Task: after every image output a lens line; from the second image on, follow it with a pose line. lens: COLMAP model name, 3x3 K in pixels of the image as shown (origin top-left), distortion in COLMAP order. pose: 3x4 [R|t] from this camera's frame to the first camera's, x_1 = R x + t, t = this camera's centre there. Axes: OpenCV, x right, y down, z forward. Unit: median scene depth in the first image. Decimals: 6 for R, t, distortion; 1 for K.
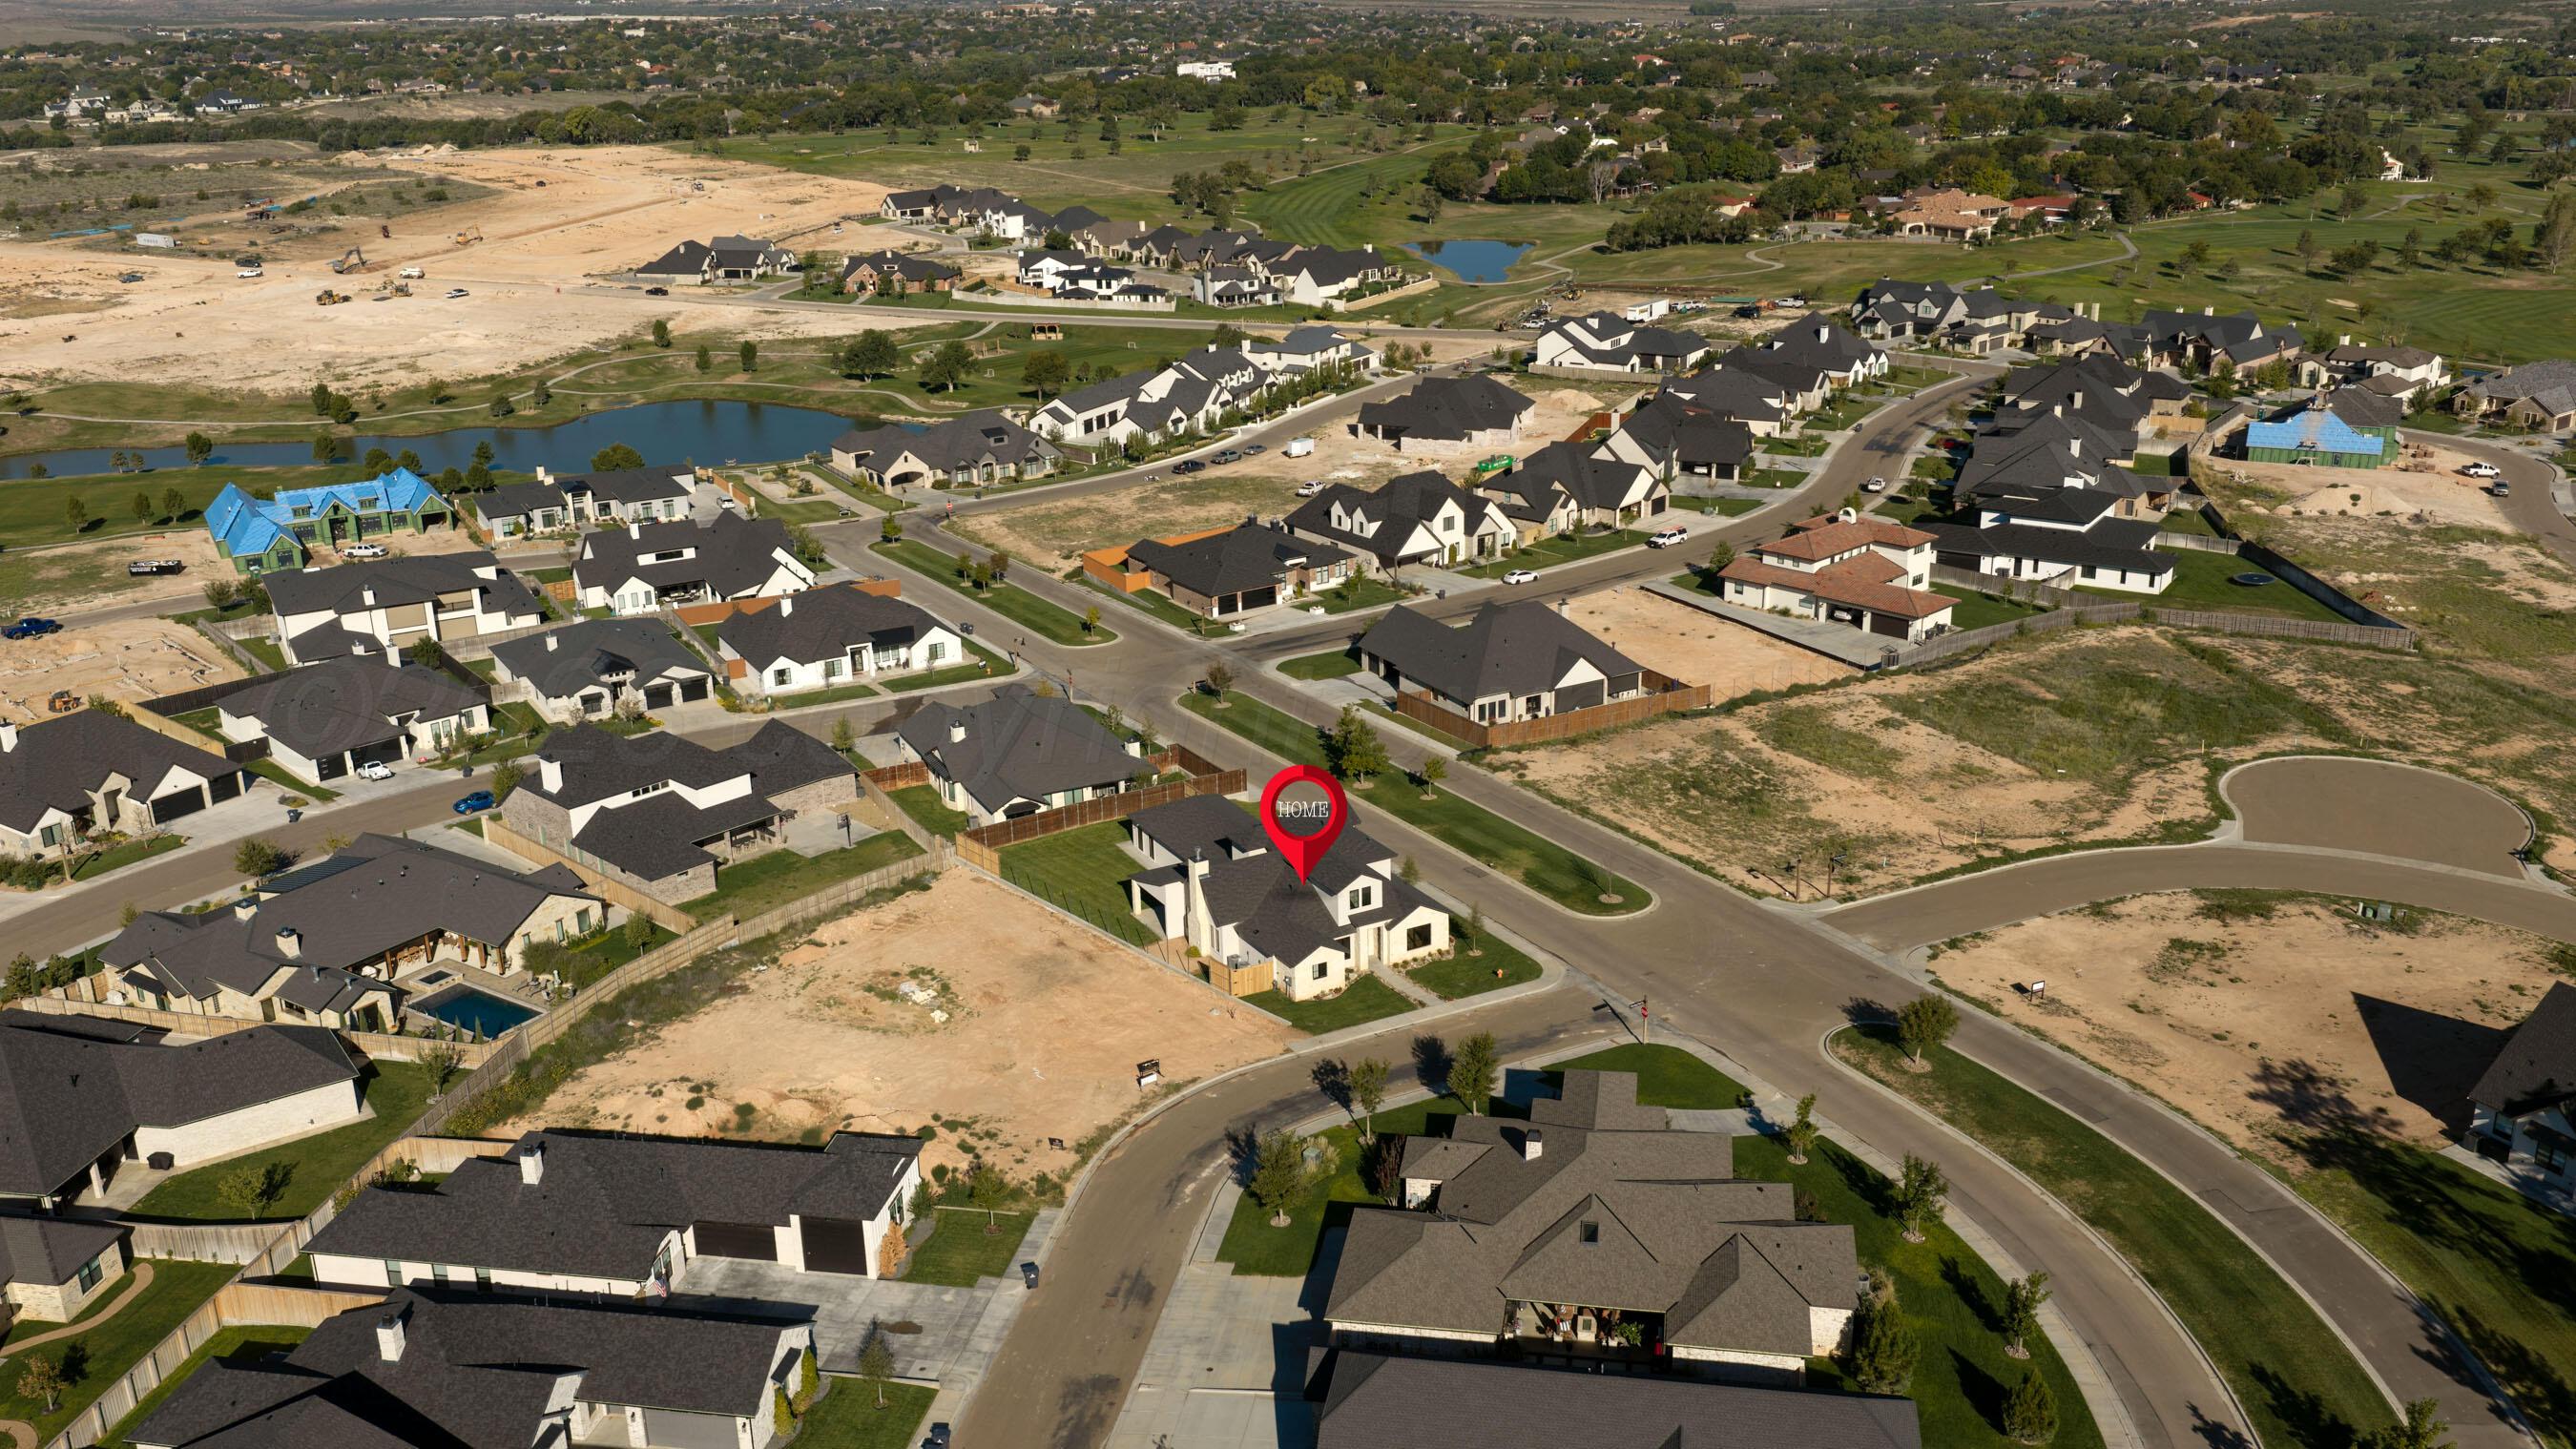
lens RADIAL K [[2087.2, 0, 1288.0], [0, 2087.2, 724.5], [0, 0, 1]] dist [0.007491, -0.033272]
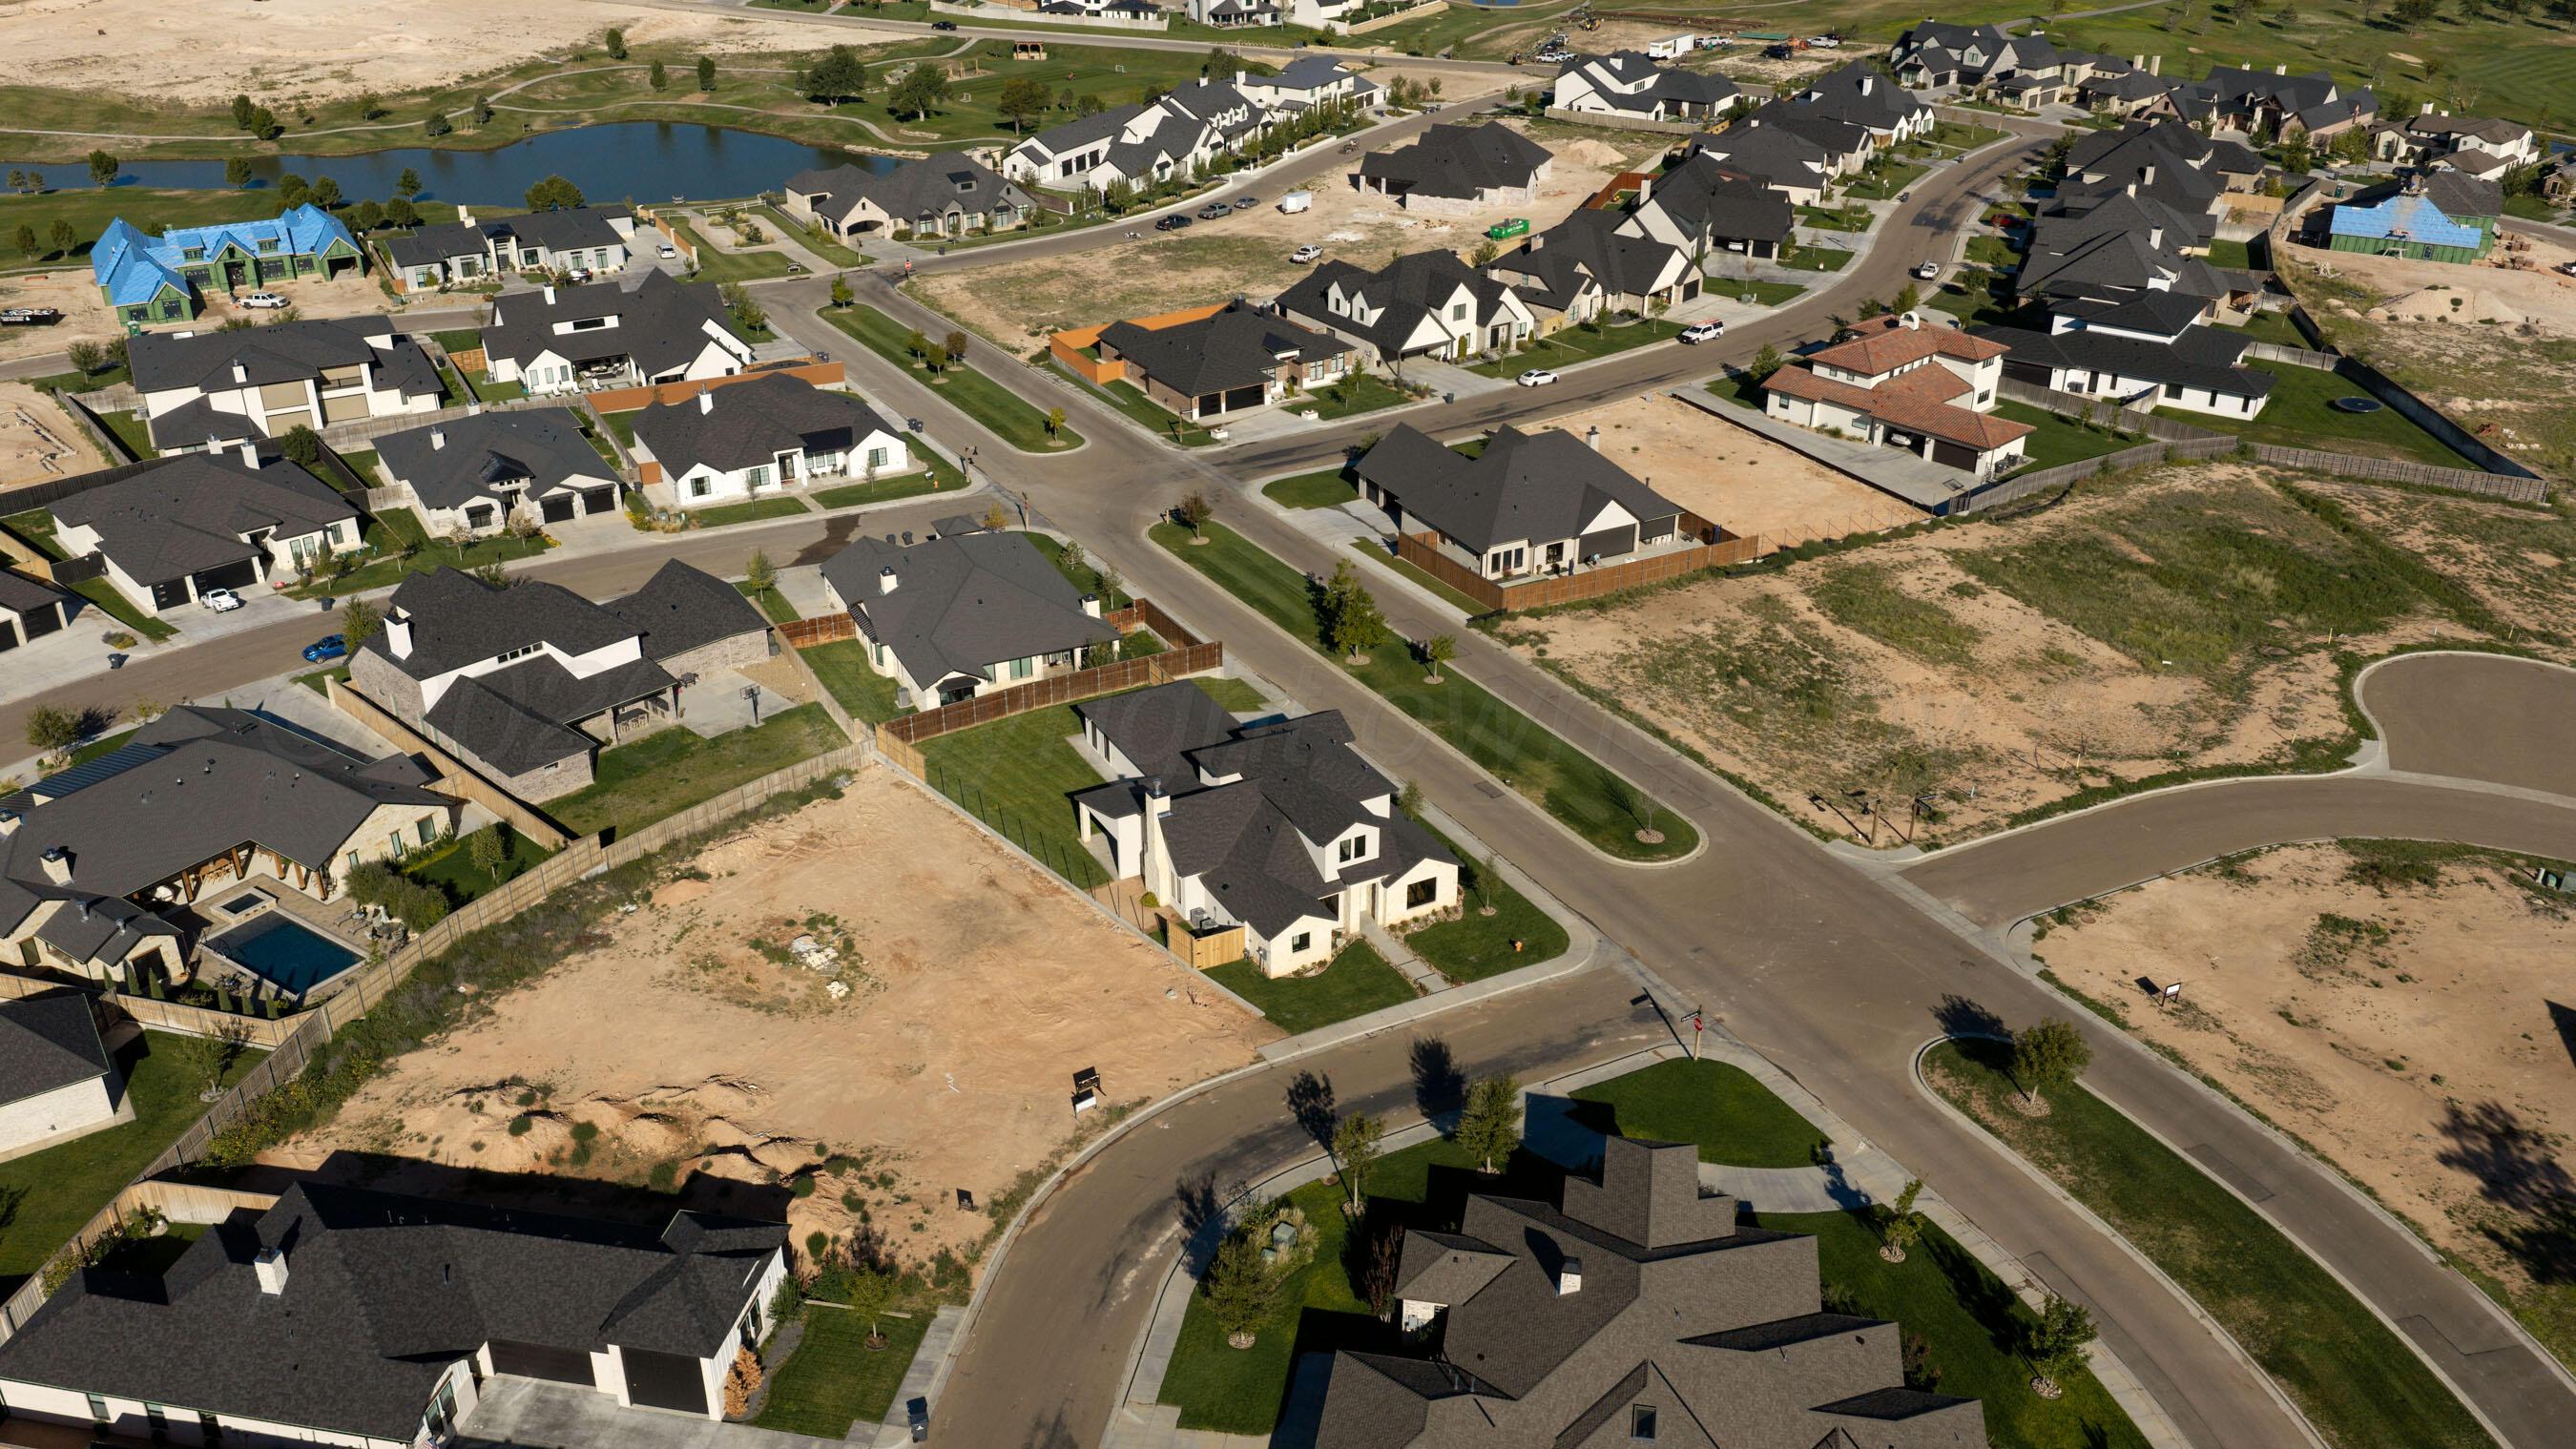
lens RADIAL K [[2087.2, 0, 1288.0], [0, 2087.2, 724.5], [0, 0, 1]] dist [0.007491, -0.033272]
pose [[0.999673, 0.024280, 0.008069, 0.000774], [-0.025115, 0.991421, 0.128270, -0.040622], [-0.004885, -0.128431, 0.991706, 0.107959]]
